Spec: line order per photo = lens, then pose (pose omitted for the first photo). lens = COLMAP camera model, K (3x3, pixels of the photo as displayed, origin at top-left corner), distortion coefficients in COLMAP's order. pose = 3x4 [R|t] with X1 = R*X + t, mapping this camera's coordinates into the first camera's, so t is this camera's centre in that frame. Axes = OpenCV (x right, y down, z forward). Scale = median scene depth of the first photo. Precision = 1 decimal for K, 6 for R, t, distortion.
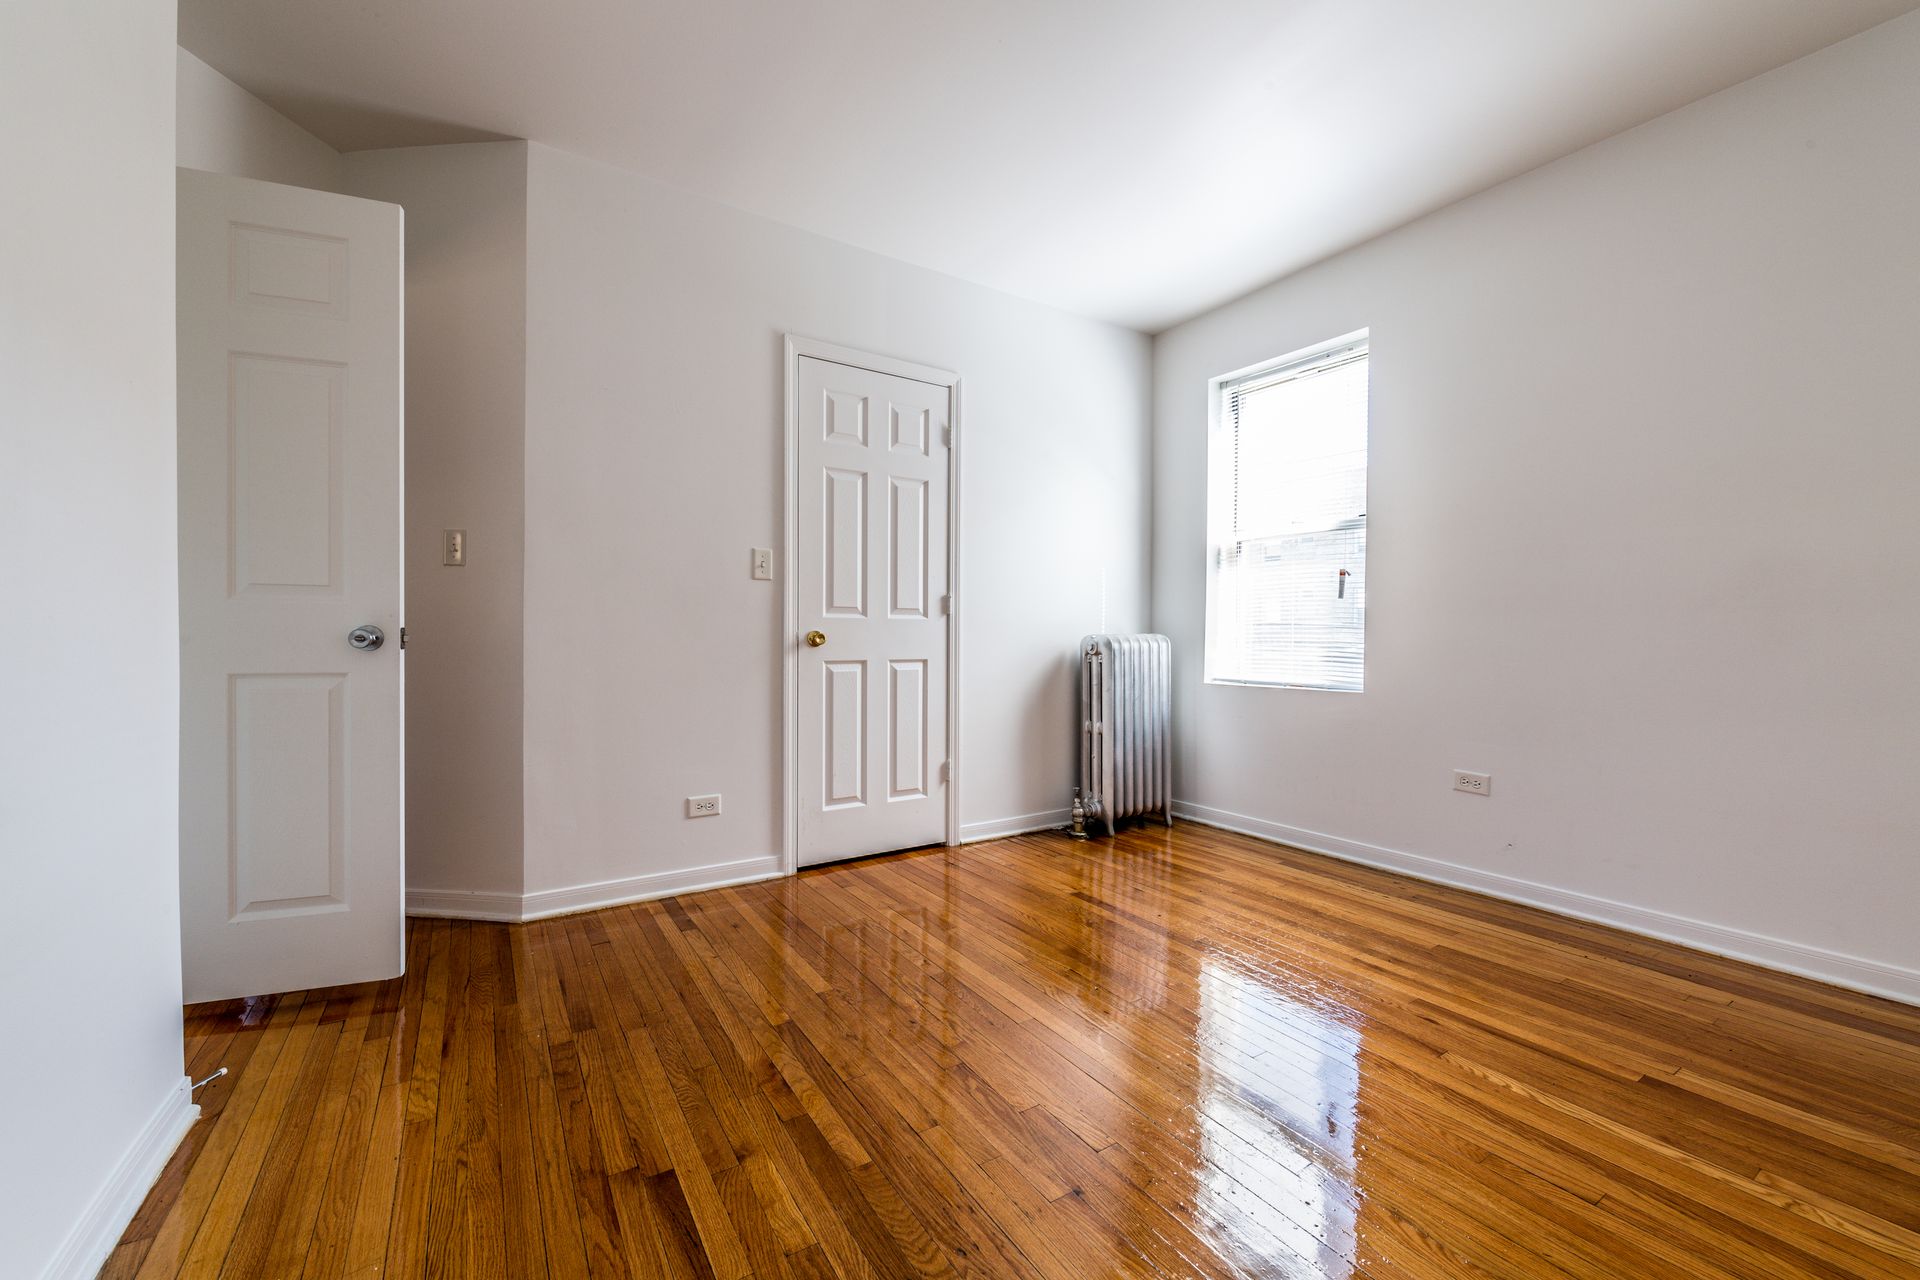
lens RADIAL K [[769.3, 0, 954.4], [0, 769.3, 646.5], [0, 0, 1]] dist [0.004441, -0.006096]
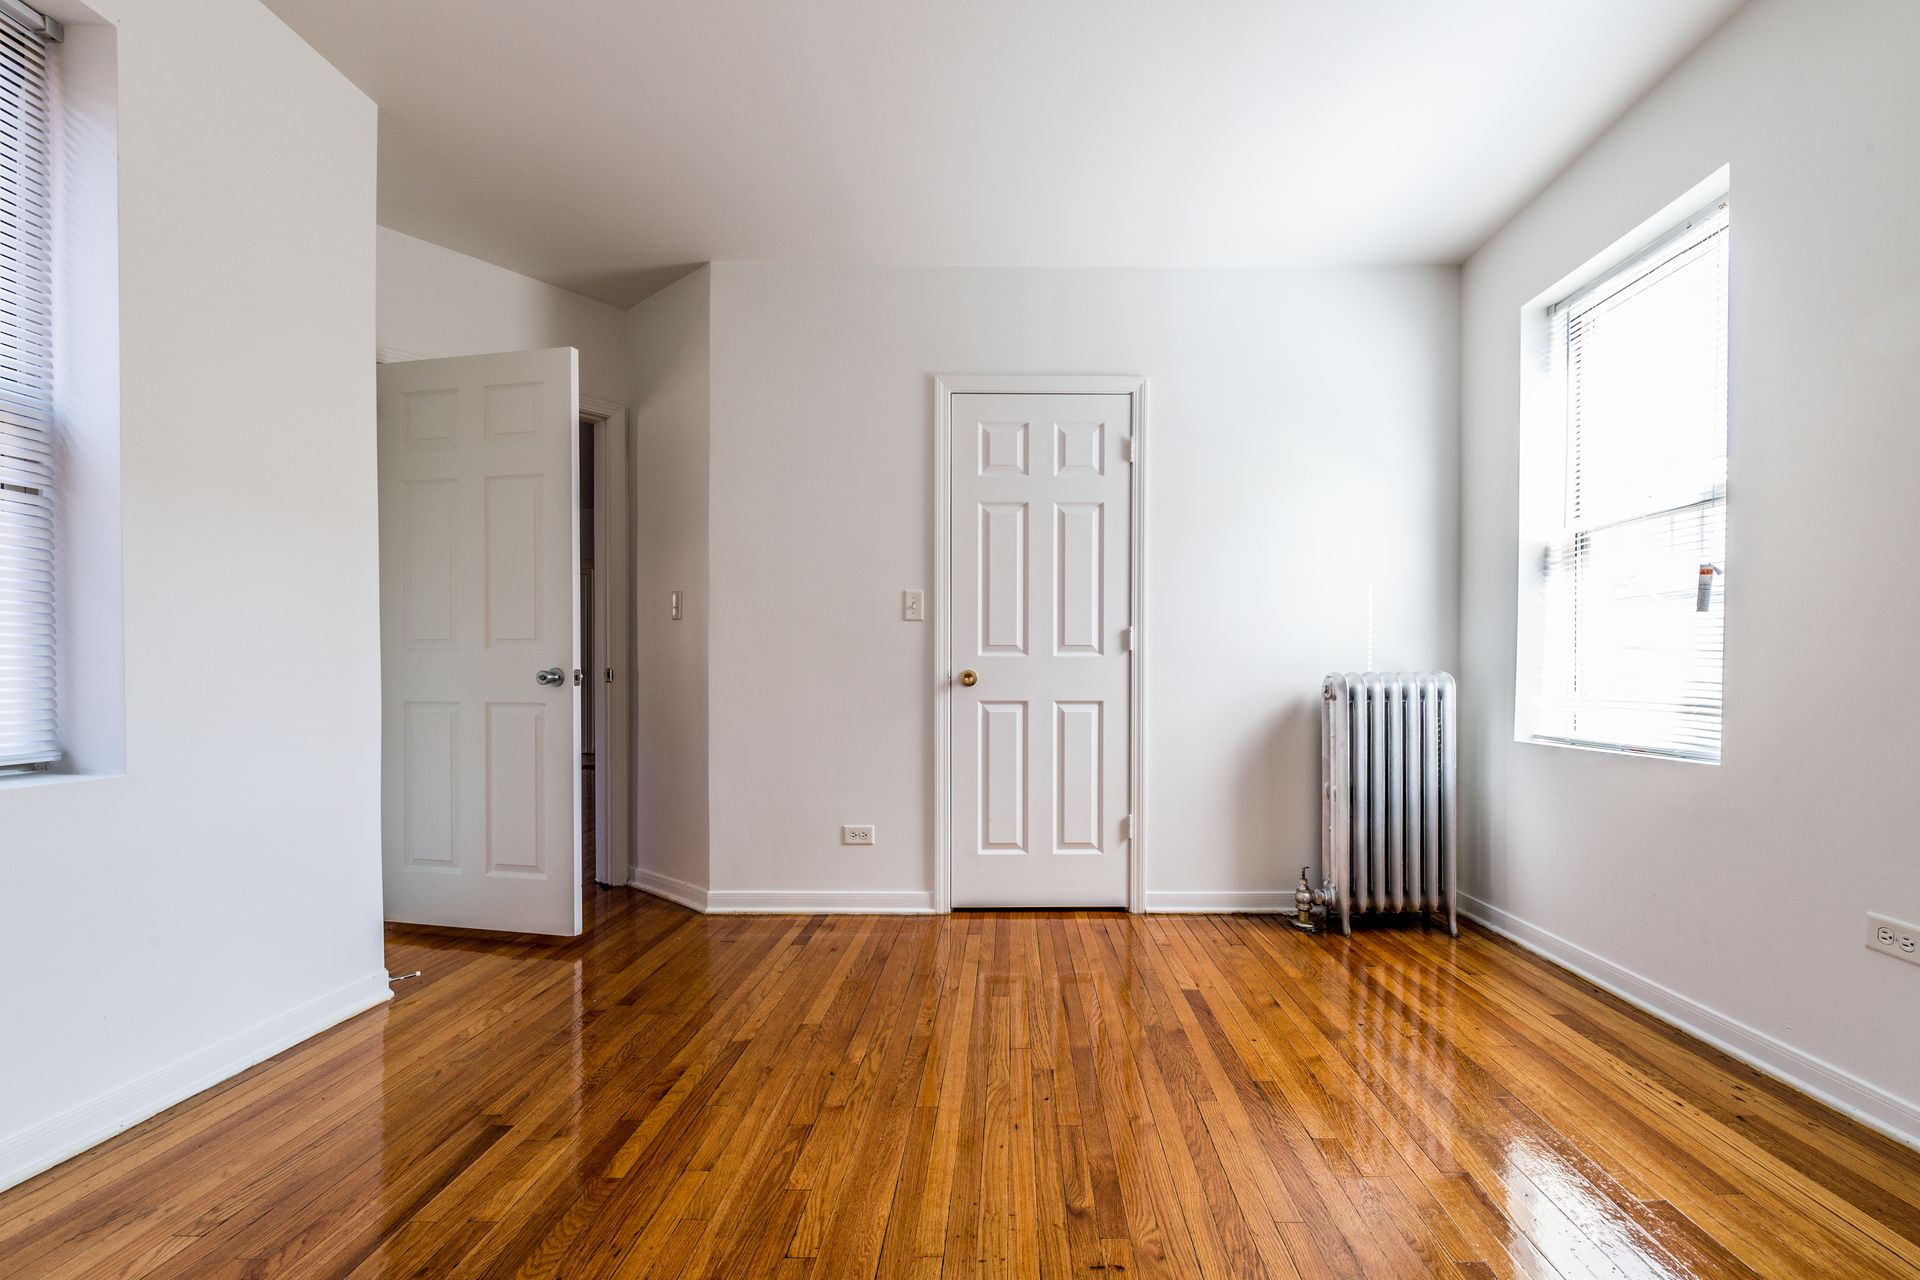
lens RADIAL K [[787.5, 0, 962.3], [0, 787.5, 686.2], [0, 0, 1]] dist [0.005943, -0.006781]
pose [[0.837819, 0.004002, -0.545933, 0.356128], [-0.005365, 0.999985, -0.000904, 0.001236], [0.545921, 0.003687, 0.837829, 0.148260]]
